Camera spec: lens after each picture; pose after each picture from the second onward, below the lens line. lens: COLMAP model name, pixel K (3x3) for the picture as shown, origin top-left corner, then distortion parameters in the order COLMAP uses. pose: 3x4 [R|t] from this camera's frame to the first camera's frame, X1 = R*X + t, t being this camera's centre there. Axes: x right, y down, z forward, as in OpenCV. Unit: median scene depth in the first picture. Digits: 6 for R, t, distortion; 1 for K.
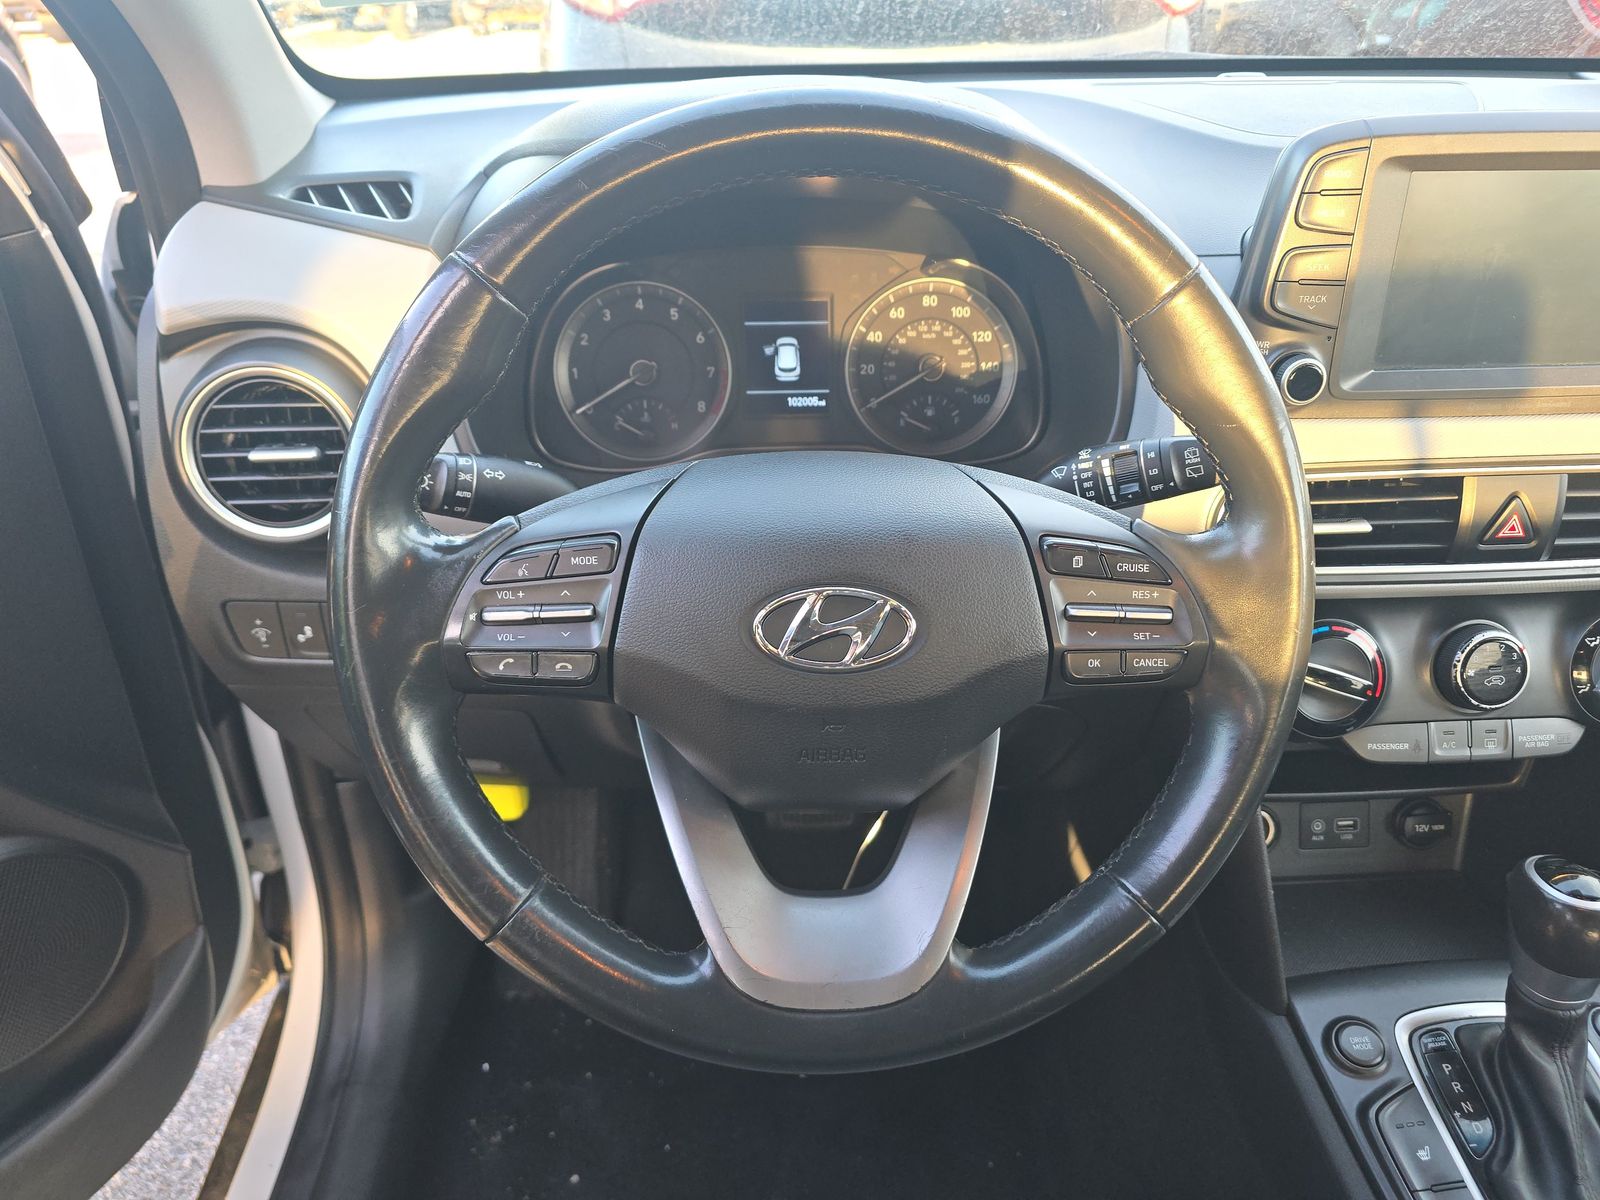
lens RADIAL K [[1093.0, 0, 804.9], [0, 1093.0, 606.7], [0, 0, 1]] dist [0.062411, -0.099604]
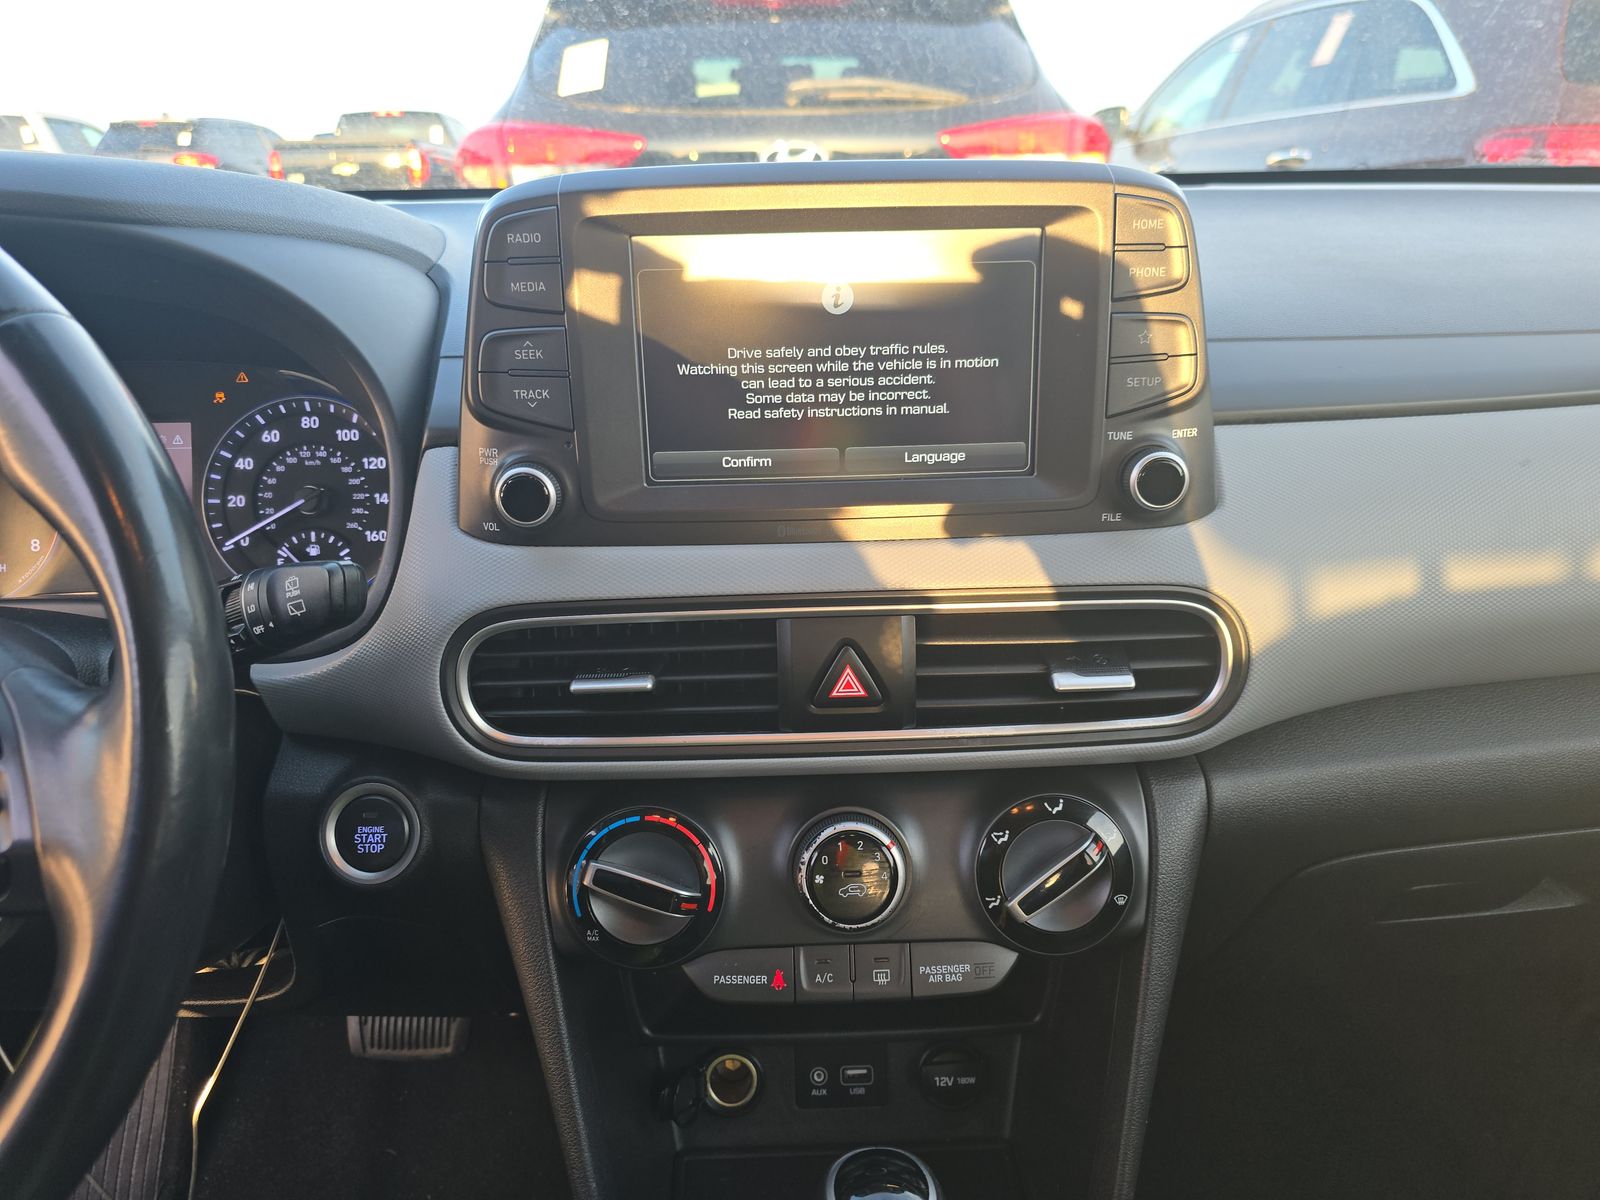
lens RADIAL K [[1093.0, 0, 804.9], [0, 1093.0, 606.7], [0, 0, 1]] dist [0.062411, -0.099604]
pose [[0.999074, -0.005604, -0.042649, 0.528921], [-0.001225, 0.987370, -0.158429, -0.003961], [0.042998, 0.158335, 0.986449, 0.199750]]
